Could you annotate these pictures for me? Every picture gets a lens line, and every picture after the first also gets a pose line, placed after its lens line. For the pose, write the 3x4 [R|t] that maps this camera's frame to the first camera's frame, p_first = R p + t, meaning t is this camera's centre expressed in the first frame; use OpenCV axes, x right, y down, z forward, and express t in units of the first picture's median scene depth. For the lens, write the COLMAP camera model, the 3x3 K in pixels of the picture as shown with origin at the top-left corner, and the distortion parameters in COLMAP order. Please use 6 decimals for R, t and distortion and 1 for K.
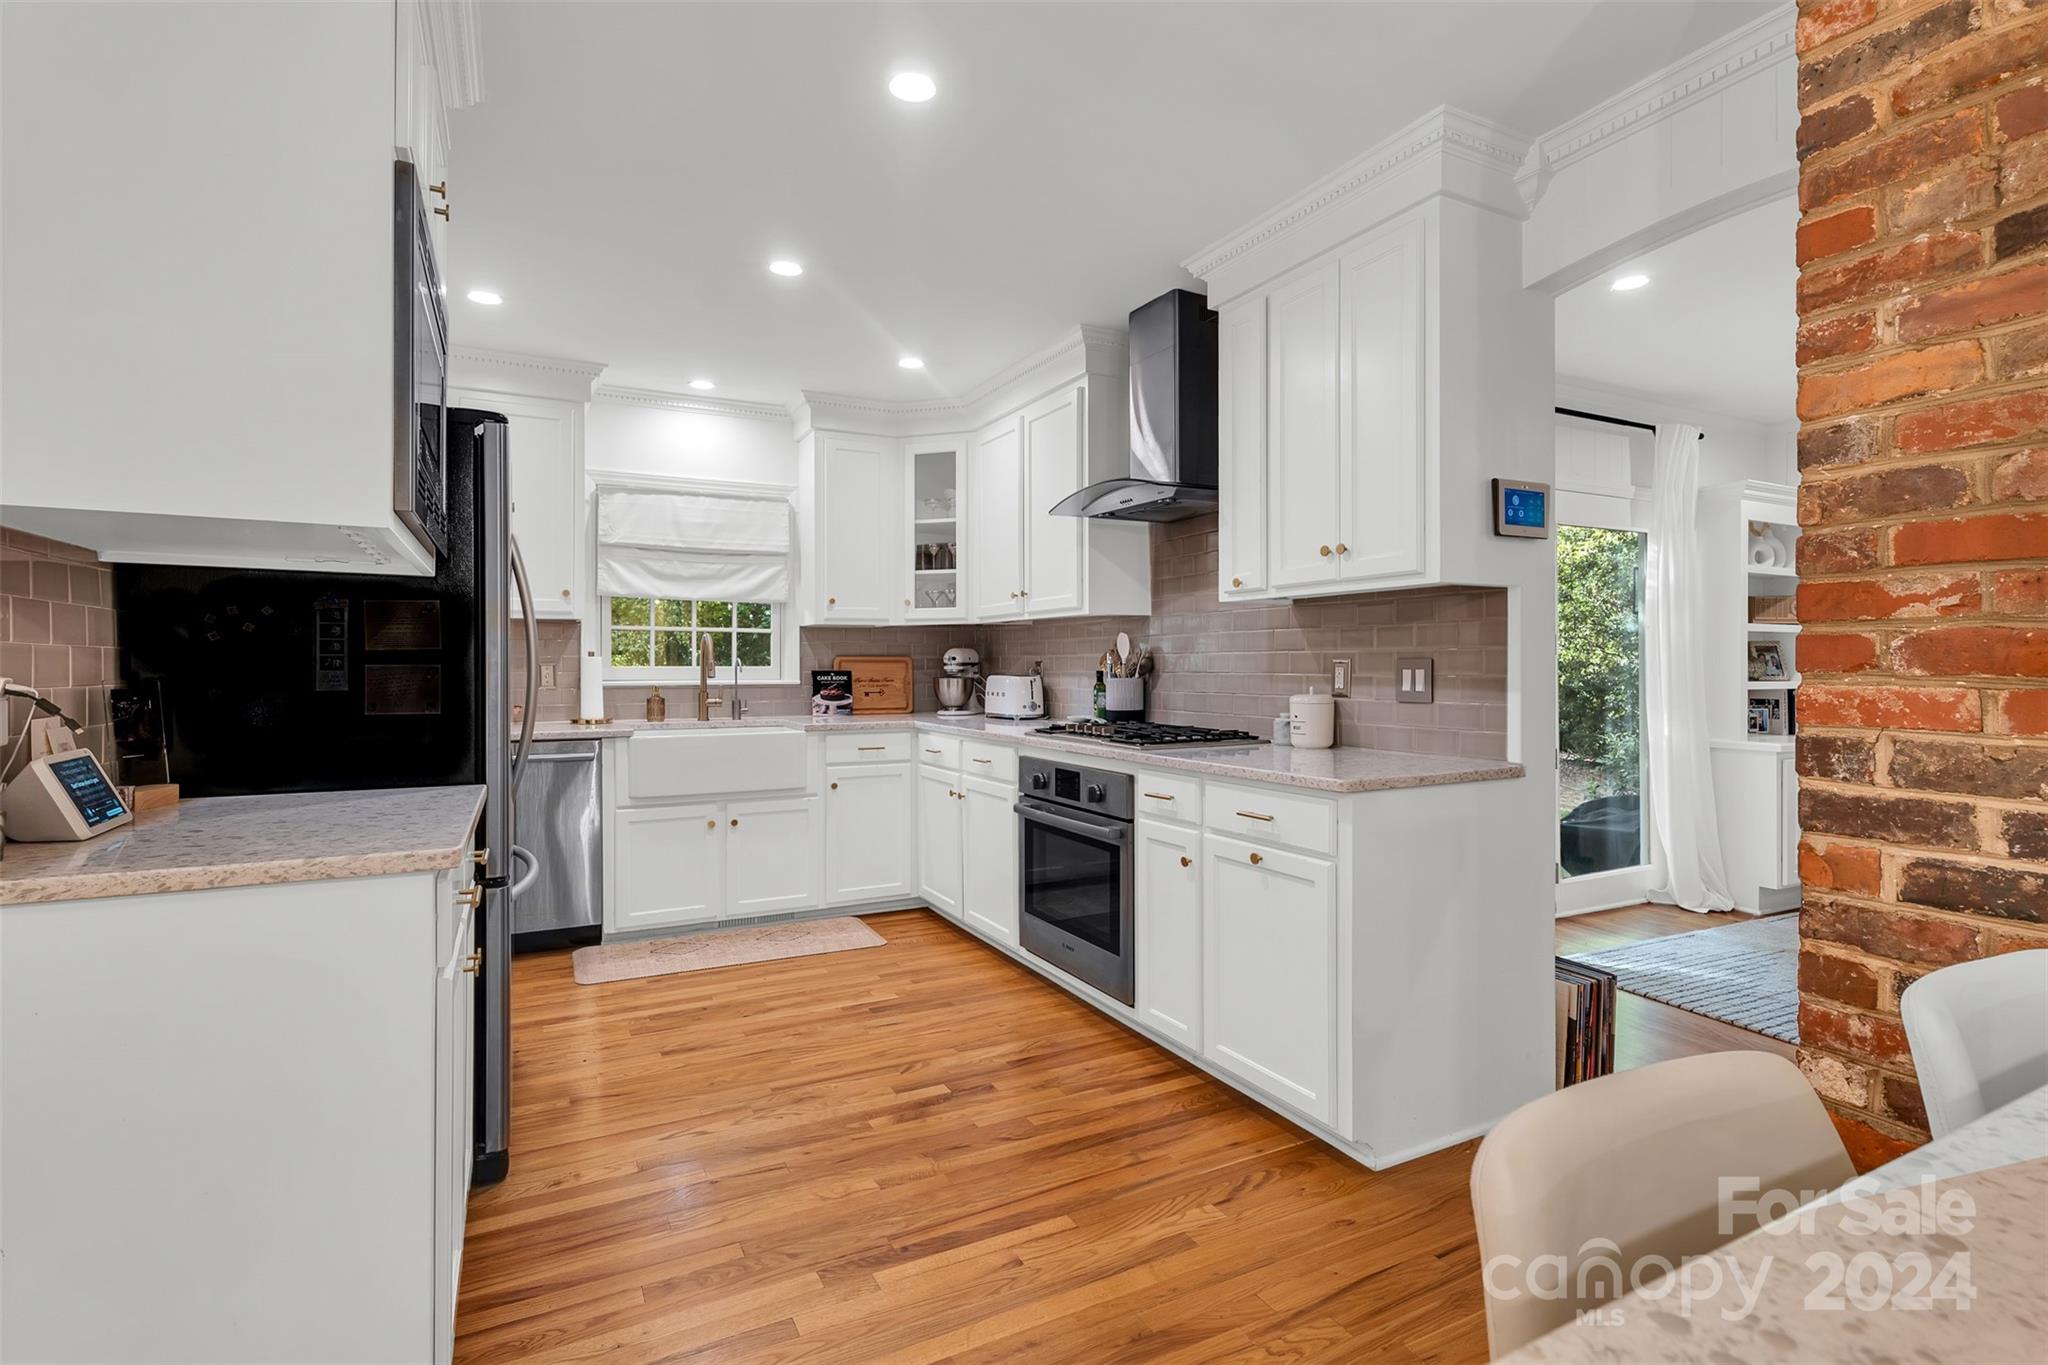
lens RADIAL K [[987.4, 0, 1035.2], [0, 987.4, 664.3], [0, 0, 1]] dist [0.001241, 0.000879]
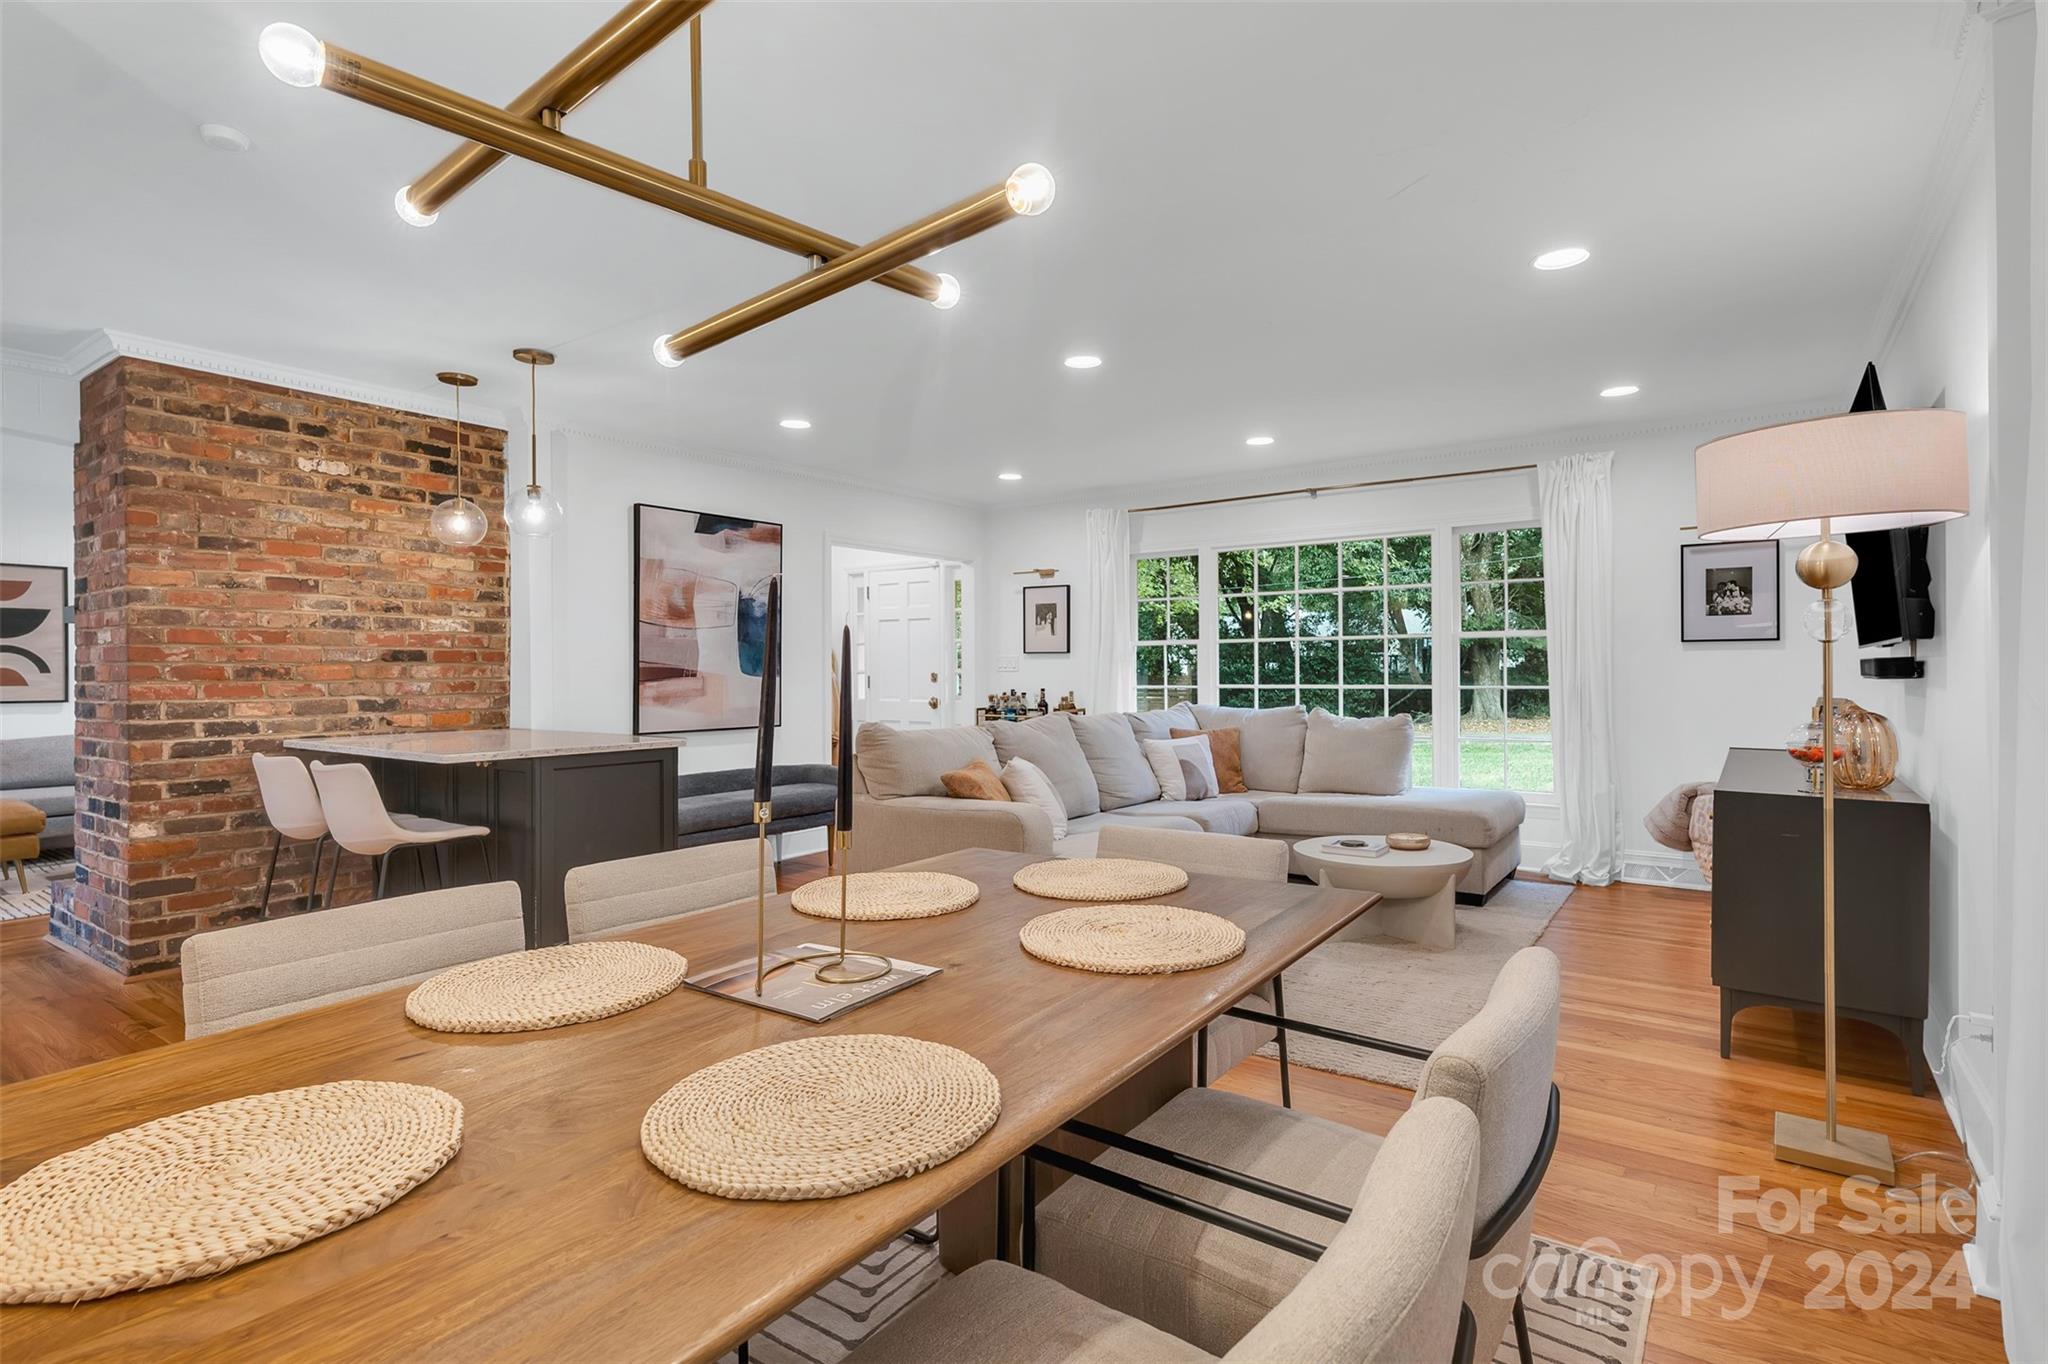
lens RADIAL K [[1003.6, 0, 1028.5], [0, 1003.6, 667.8], [0, 0, 1]] dist [-0.001444, 0.001125]
pose [[-0.454912, 0.005161, 0.890521, -0.852568], [0.007453, 0.999970, -0.001988, -0.000663], [-0.890505, 0.005733, -0.454937, 0.028183]]
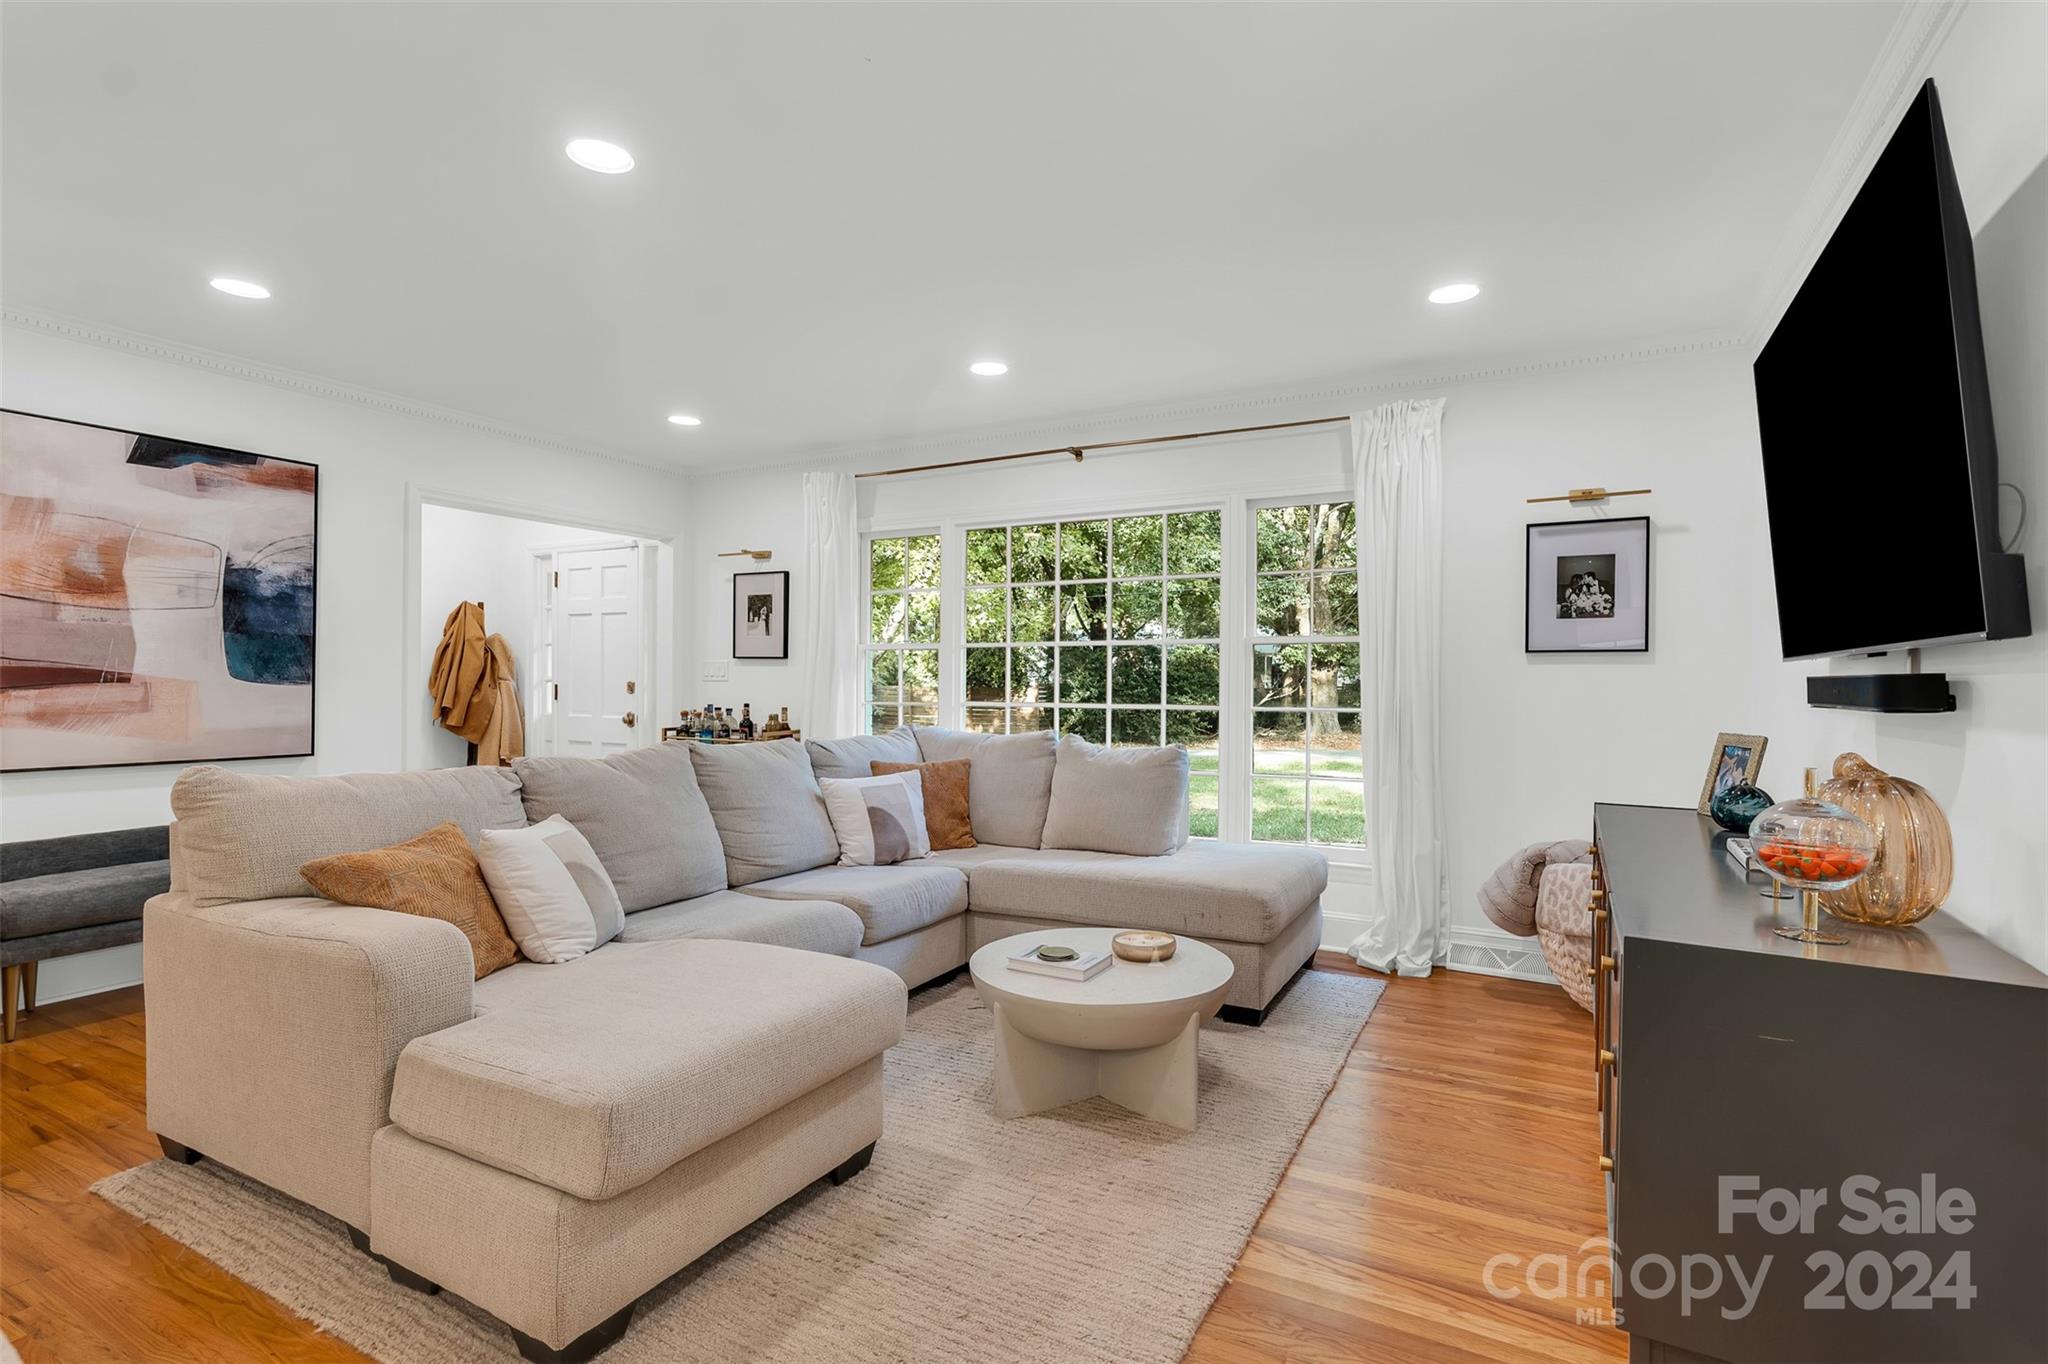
lens RADIAL K [[978.5, 0, 1024.0], [0, 978.5, 682.0], [0, 0, 1]] dist [-0.000653, 0.000799]
pose [[-0.561656, -0.003762, 0.827362, -0.622015], [-0.005222, 0.999986, 0.001002, -0.000216], [-0.827354, -0.003758, -0.561668, -0.333003]]
